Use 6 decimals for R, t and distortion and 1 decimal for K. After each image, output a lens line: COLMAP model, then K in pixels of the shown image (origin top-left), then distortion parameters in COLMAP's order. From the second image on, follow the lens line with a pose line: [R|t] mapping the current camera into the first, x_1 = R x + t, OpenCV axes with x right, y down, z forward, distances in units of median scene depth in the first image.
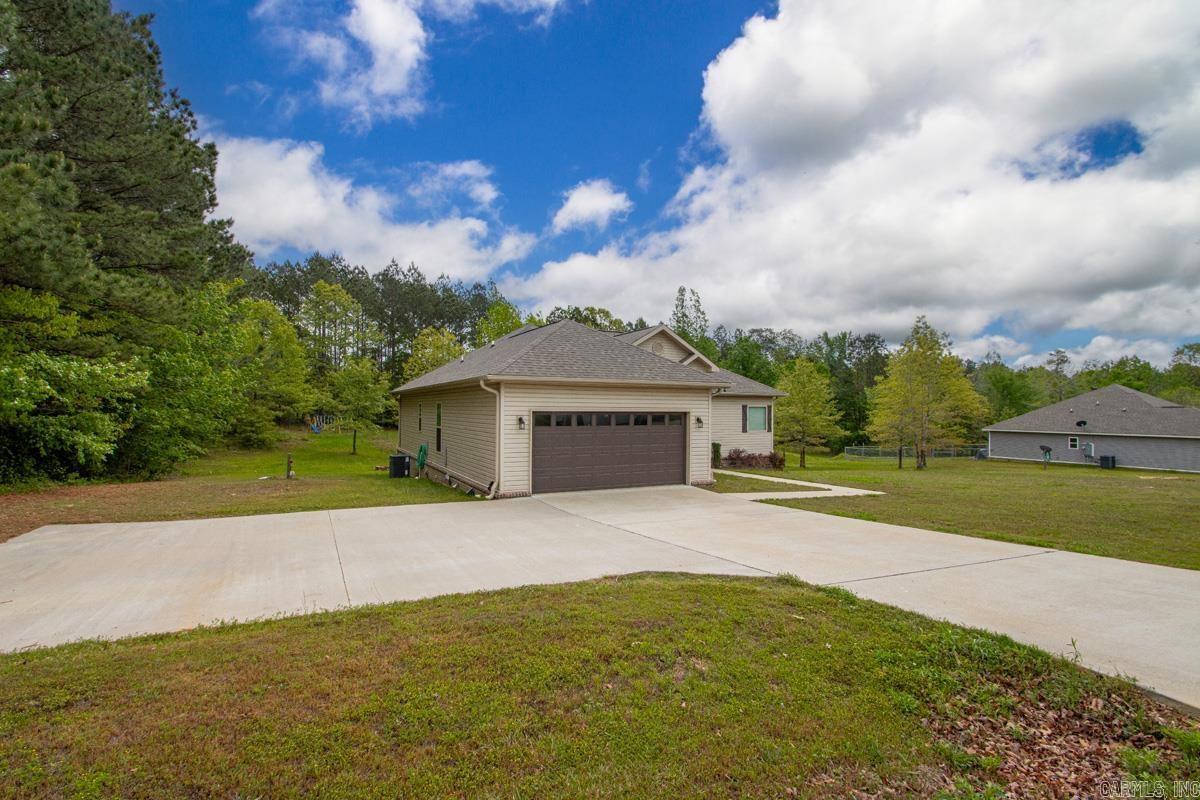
lens RADIAL K [[564.1, 0, 586.1], [0, 564.1, 400.1], [0, 0, 1]] dist [0.027339, -0.019659]
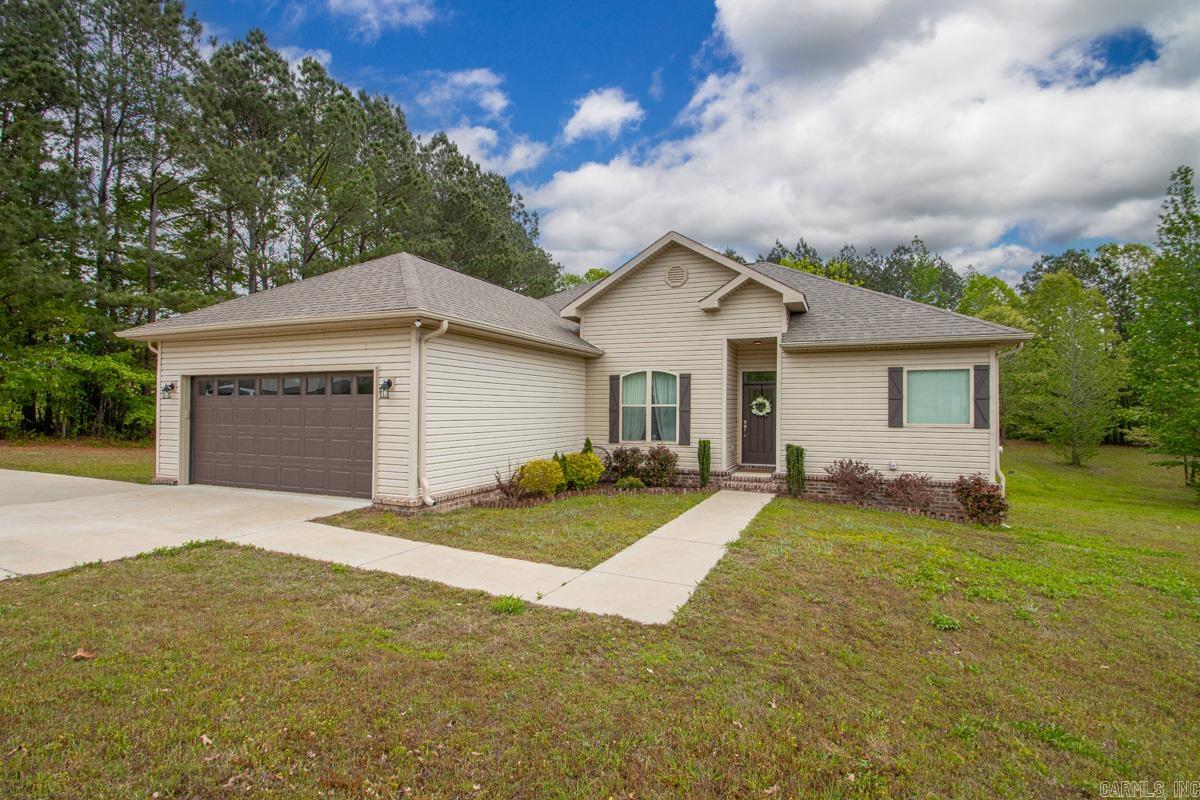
lens RADIAL K [[573.8, 0, 600.0], [0, 573.8, 400.0], [0, 0, 1]] dist [0.025981, -0.021162]
pose [[0.641433, -0.013343, -0.767063, 0.764114], [0.009057, 0.999911, -0.009820, 0.058658], [0.767126, -0.000648, 0.641496, 0.820607]]
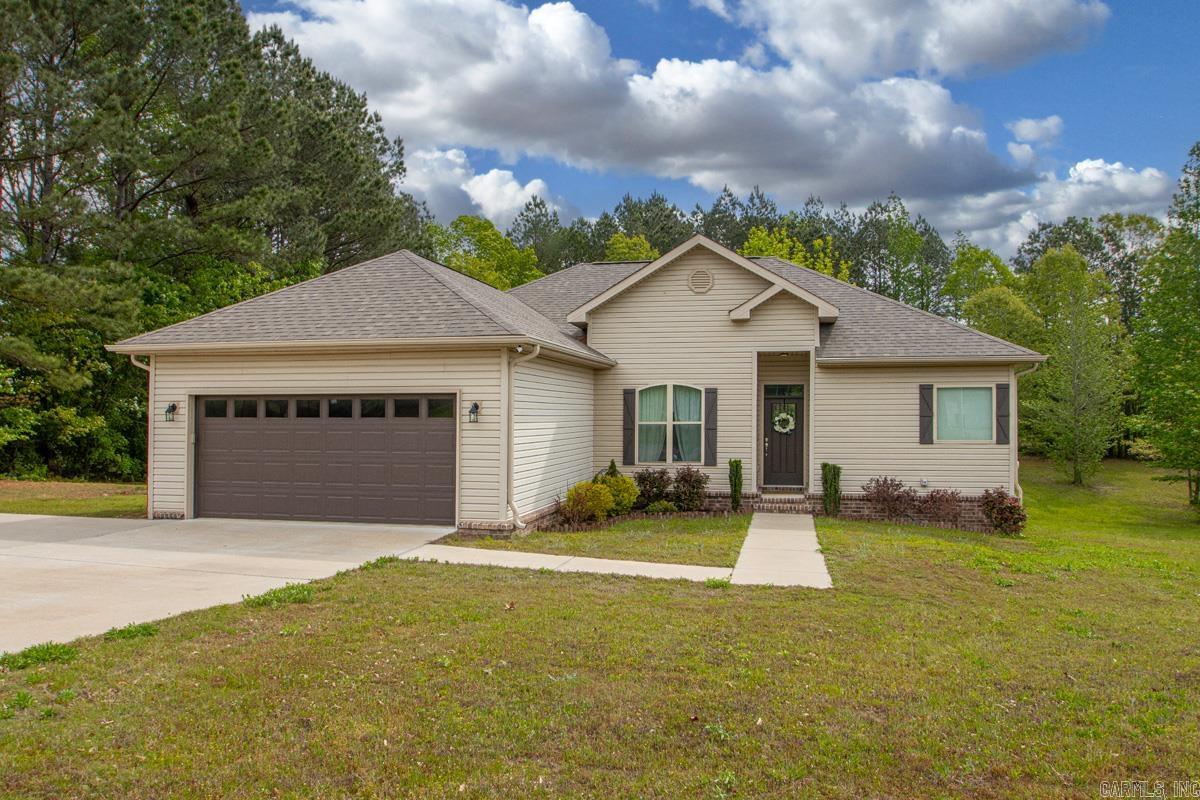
lens RADIAL K [[884.5, 0, 588.0], [0, 884.5, 406.3], [0, 0, 1]] dist [-0.039766, 0.037539]
pose [[0.768750, -0.012853, -0.639420, 0.830302], [0.014009, 0.999897, -0.003256, 0.038779], [0.639396, -0.006455, 0.768851, 0.437436]]
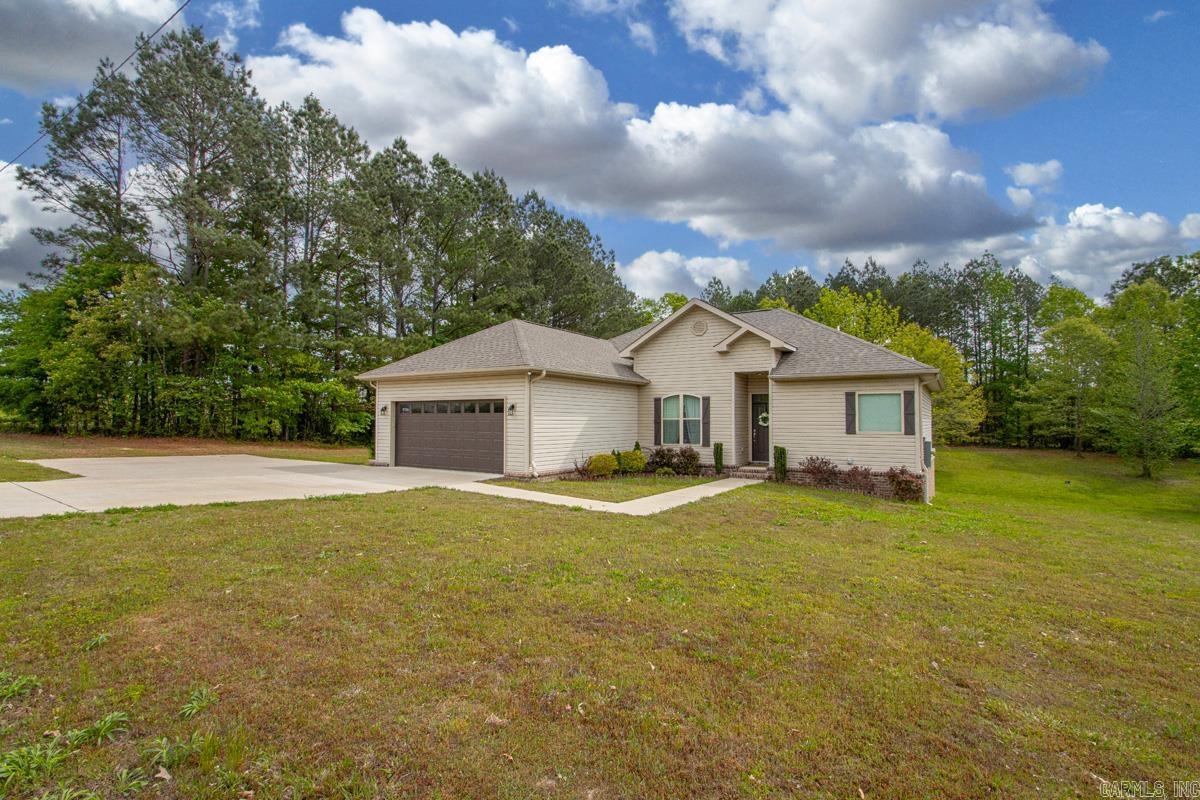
lens RADIAL K [[564.1, 0, 586.1], [0, 564.1, 400.1], [0, 0, 1]] dist [0.027339, -0.019659]
pose [[0.502578, -0.034701, -0.863835, 1.089600], [0.010535, 0.999366, -0.034016, 0.058042], [0.864468, 0.007995, 0.502625, 0.649291]]
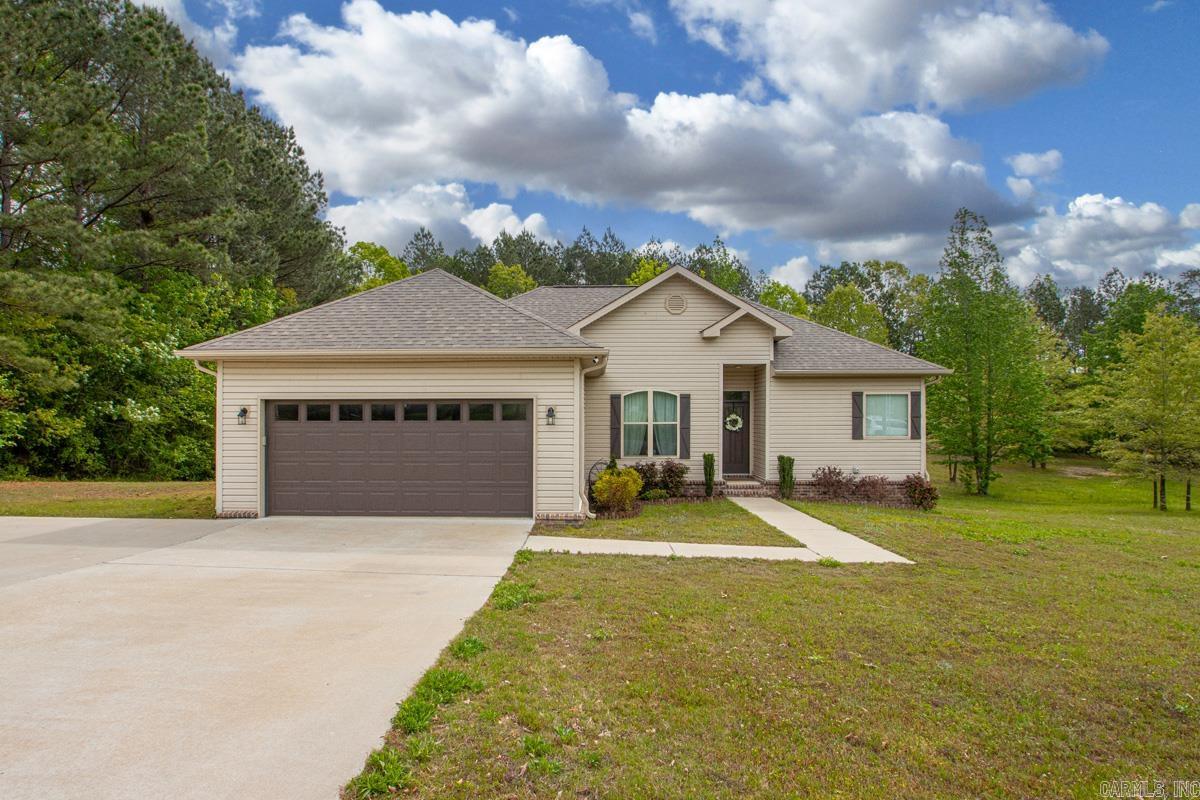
lens RADIAL K [[722.9, 0, 573.1], [0, 722.9, 411.6], [0, 0, 1]] dist [-0.006615, -0.001252]
pose [[0.876187, -0.008510, -0.481895, 0.601067], [0.013765, 0.999878, 0.007370, 0.030206], [0.481774, -0.013091, 0.876198, 0.347998]]
